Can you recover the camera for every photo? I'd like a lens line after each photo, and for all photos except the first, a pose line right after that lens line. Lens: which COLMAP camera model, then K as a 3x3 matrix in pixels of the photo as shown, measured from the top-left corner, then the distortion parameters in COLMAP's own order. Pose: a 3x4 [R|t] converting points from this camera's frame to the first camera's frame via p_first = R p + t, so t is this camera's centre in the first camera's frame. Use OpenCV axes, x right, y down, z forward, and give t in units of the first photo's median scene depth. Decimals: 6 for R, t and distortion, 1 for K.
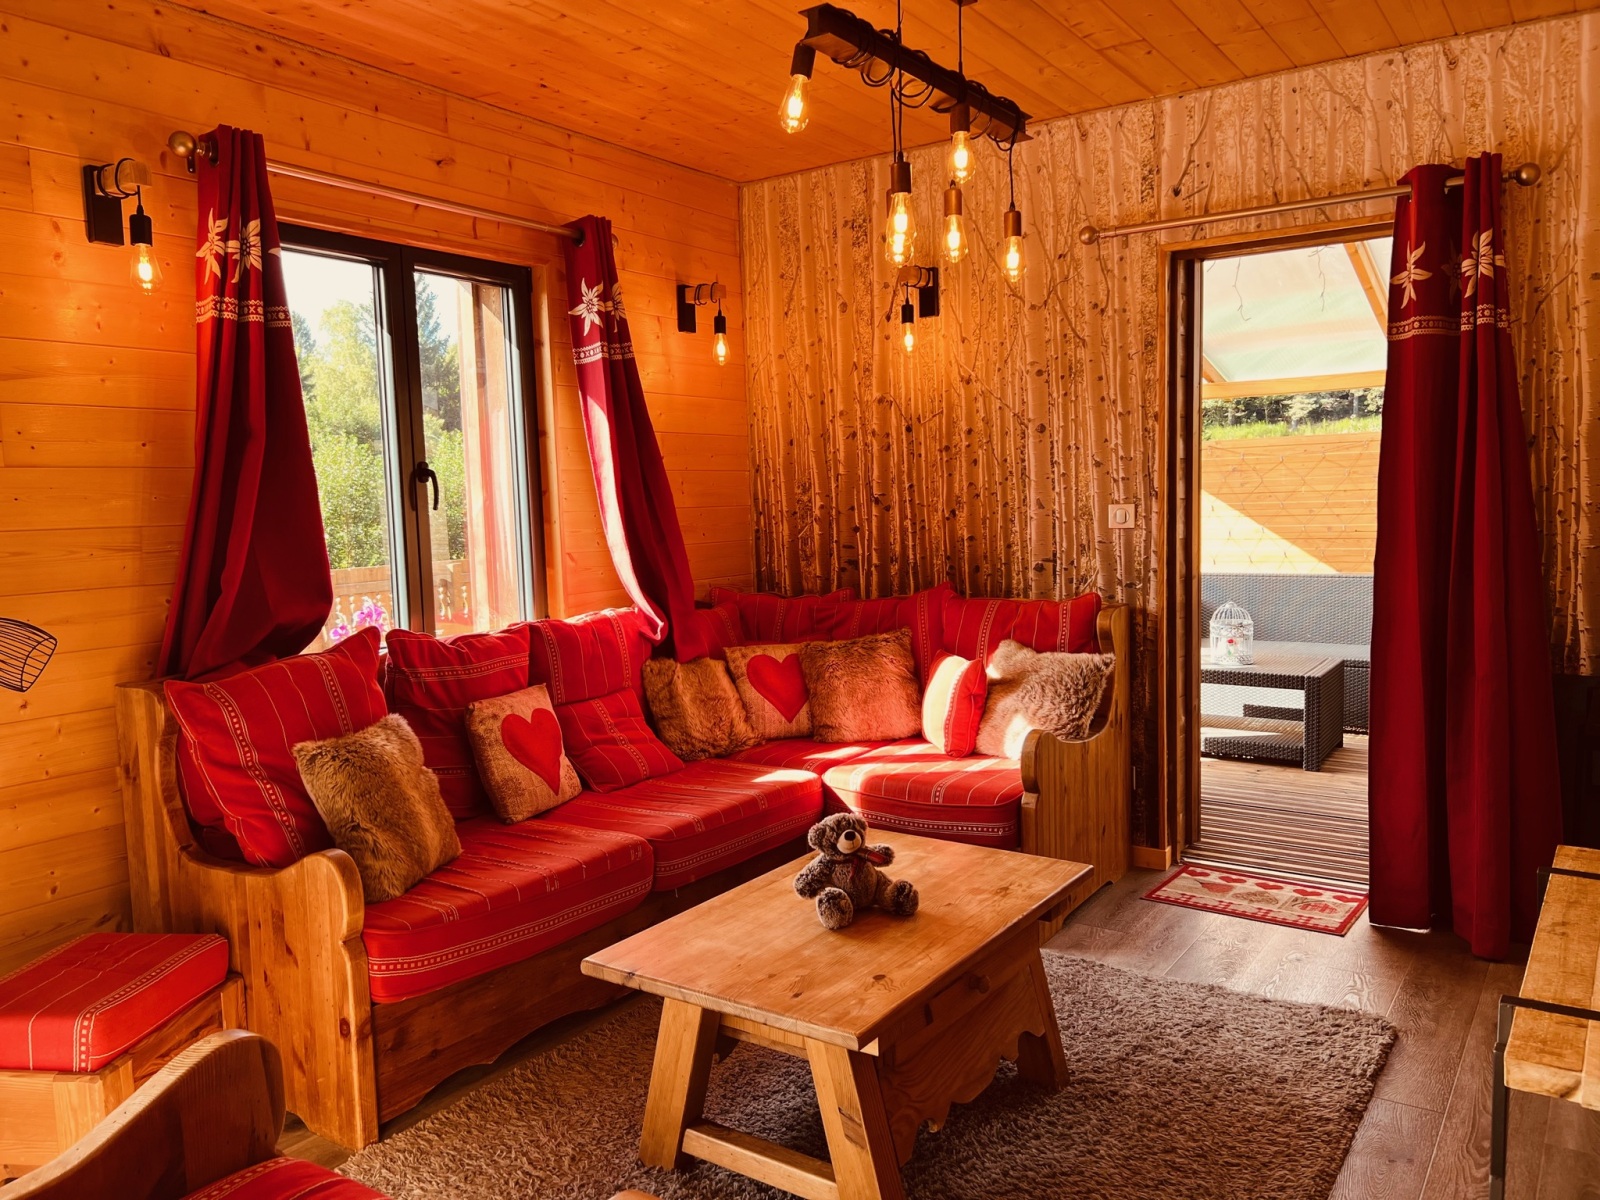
lens RADIAL K [[1214.3, 0, 794.8], [0, 1214.3, 606.9], [0, 0, 1]] dist [0.049972, -0.048880]
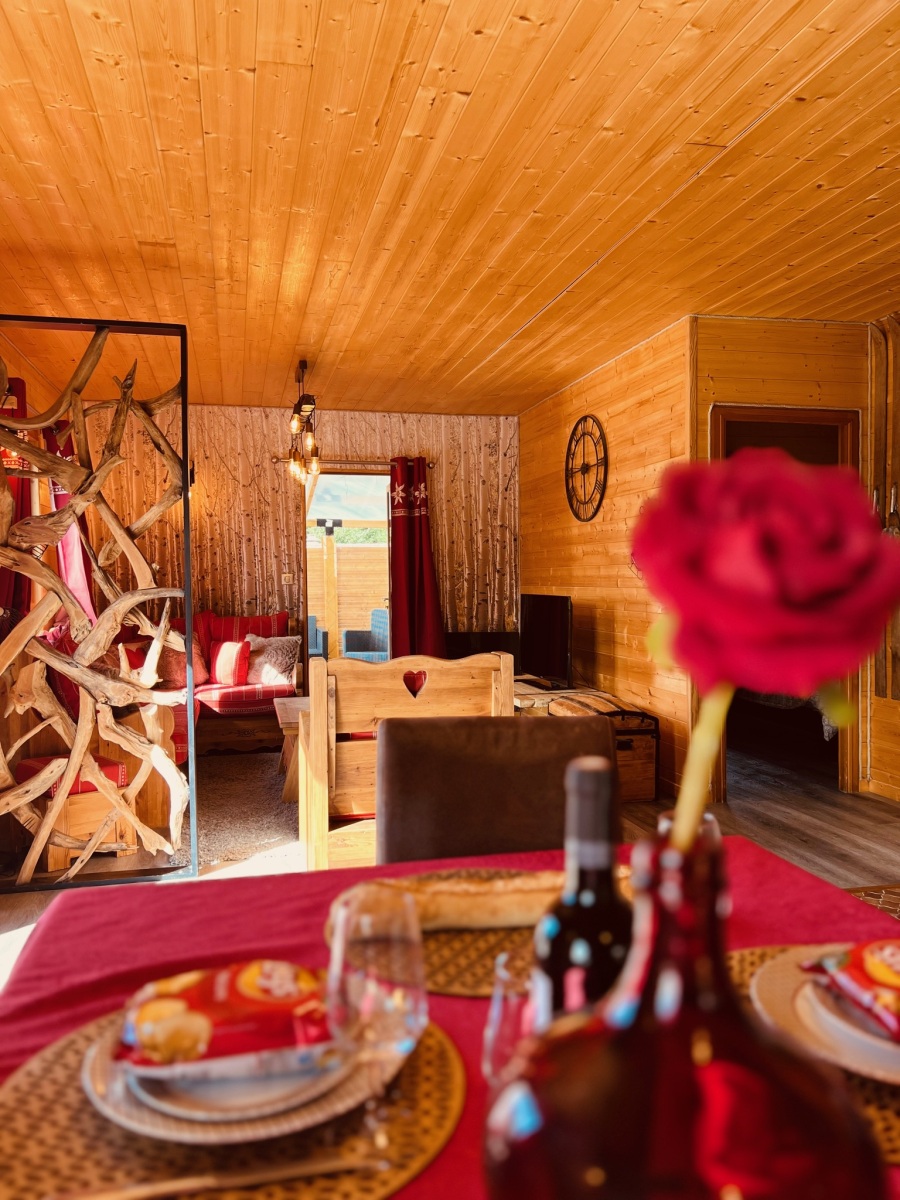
lens RADIAL K [[910.7, 0, 451.1], [0, 910.7, 599.1], [0, 0, 1]] dist [0.049972, -0.048880]
pose [[0.676856, 0.001108, 0.736114, -0.792482], [0.057669, 0.996846, -0.054527, 0.075296], [-0.733853, 0.079358, 0.674657, -0.396533]]
